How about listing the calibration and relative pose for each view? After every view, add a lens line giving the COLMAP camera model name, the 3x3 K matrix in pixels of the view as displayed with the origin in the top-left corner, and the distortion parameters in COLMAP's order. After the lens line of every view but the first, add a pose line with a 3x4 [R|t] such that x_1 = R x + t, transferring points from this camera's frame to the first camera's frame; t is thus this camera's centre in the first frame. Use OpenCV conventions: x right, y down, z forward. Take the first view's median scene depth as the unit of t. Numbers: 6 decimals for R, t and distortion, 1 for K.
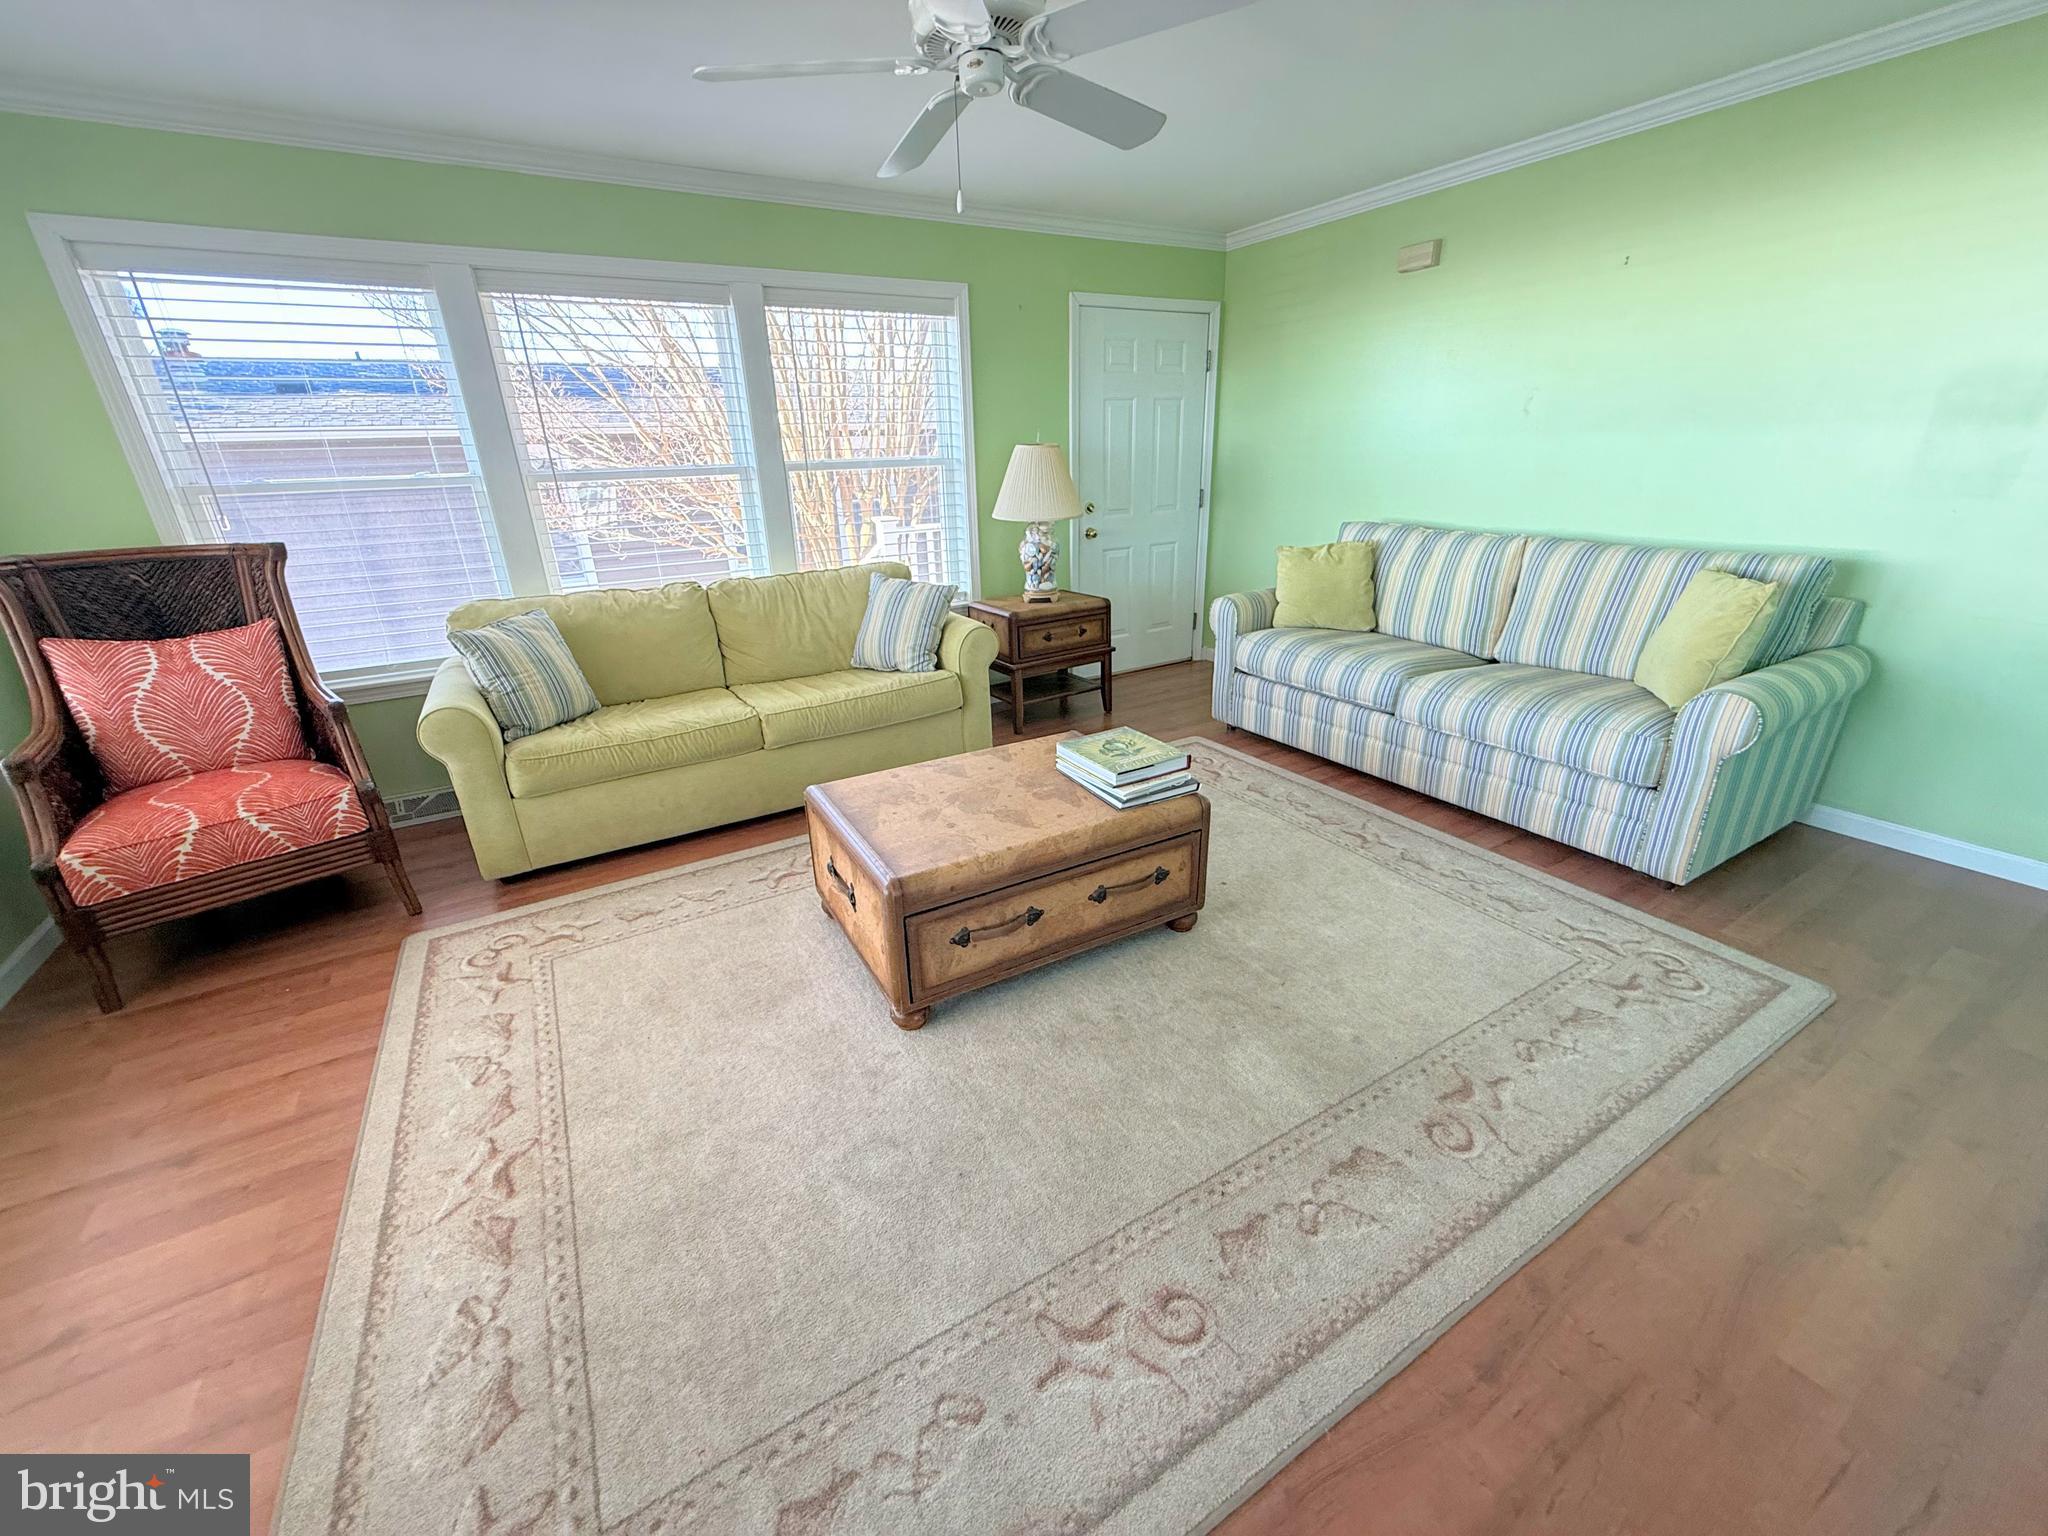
lens RADIAL K [[815.7, 0, 1021.0], [0, 815.7, 773.9], [0, 0, 1]] dist [0.000822, -0.000218]
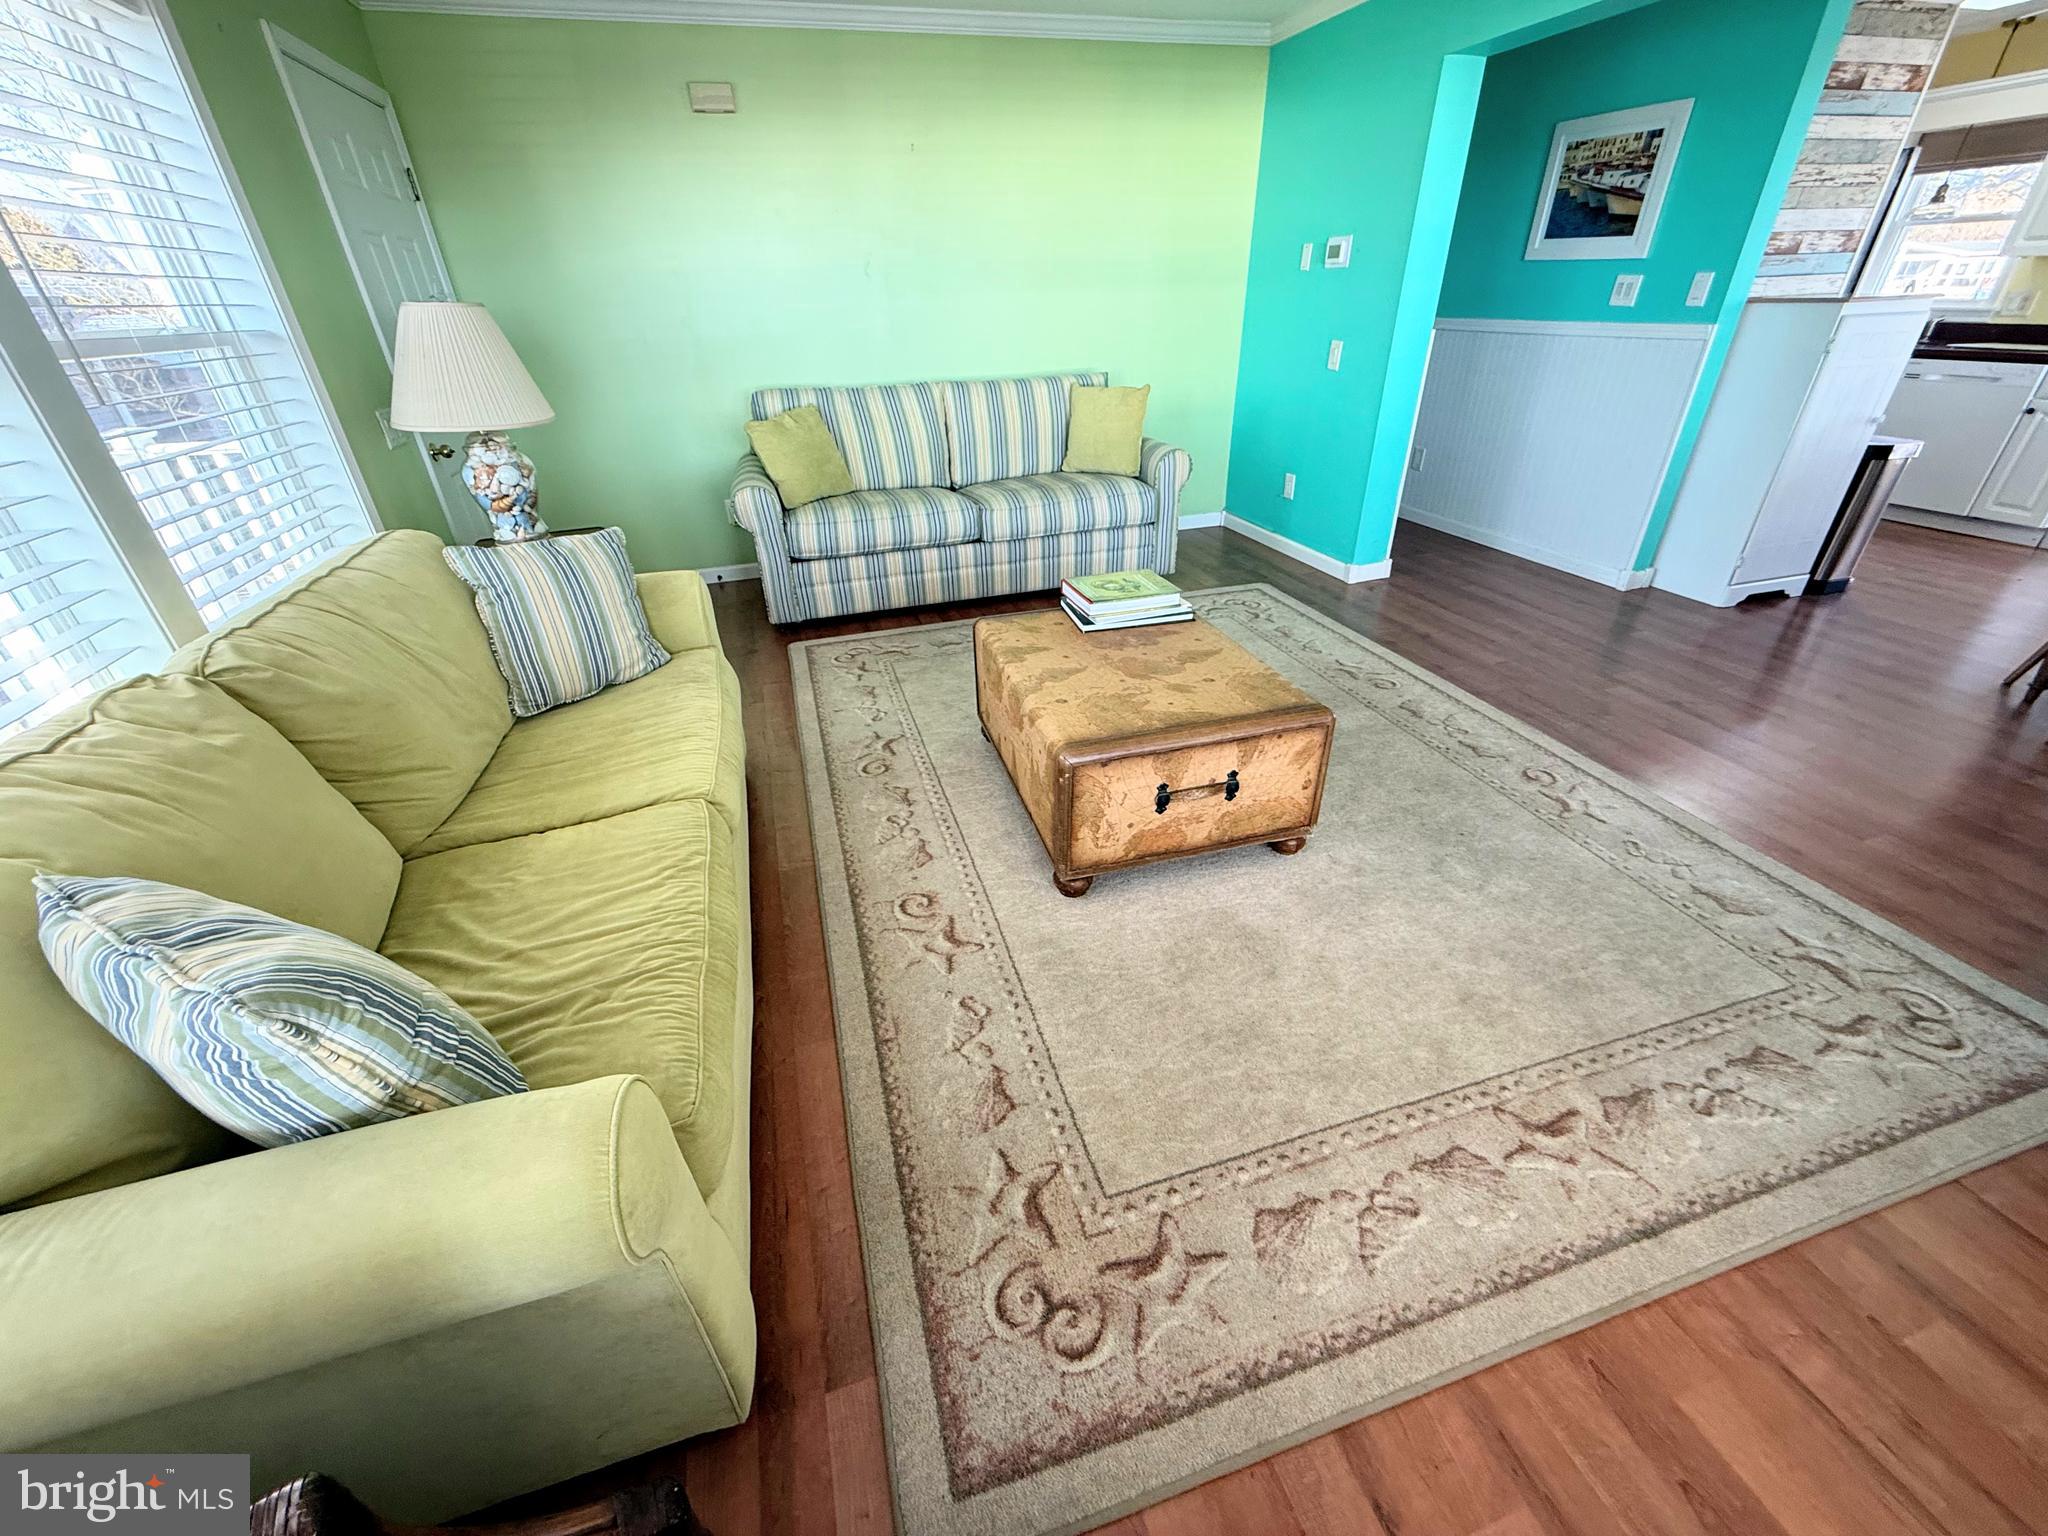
lens RADIAL K [[815.7, 0, 1020.6], [0, 815.7, 770.0], [0, 0, 1]] dist [0.000822, -0.000218]
pose [[0.241719, -0.473444, 0.847008, -1.276833], [0.382955, 0.848583, 0.365037, -0.365961], [-0.891581, 0.236130, 0.386427, 1.028298]]
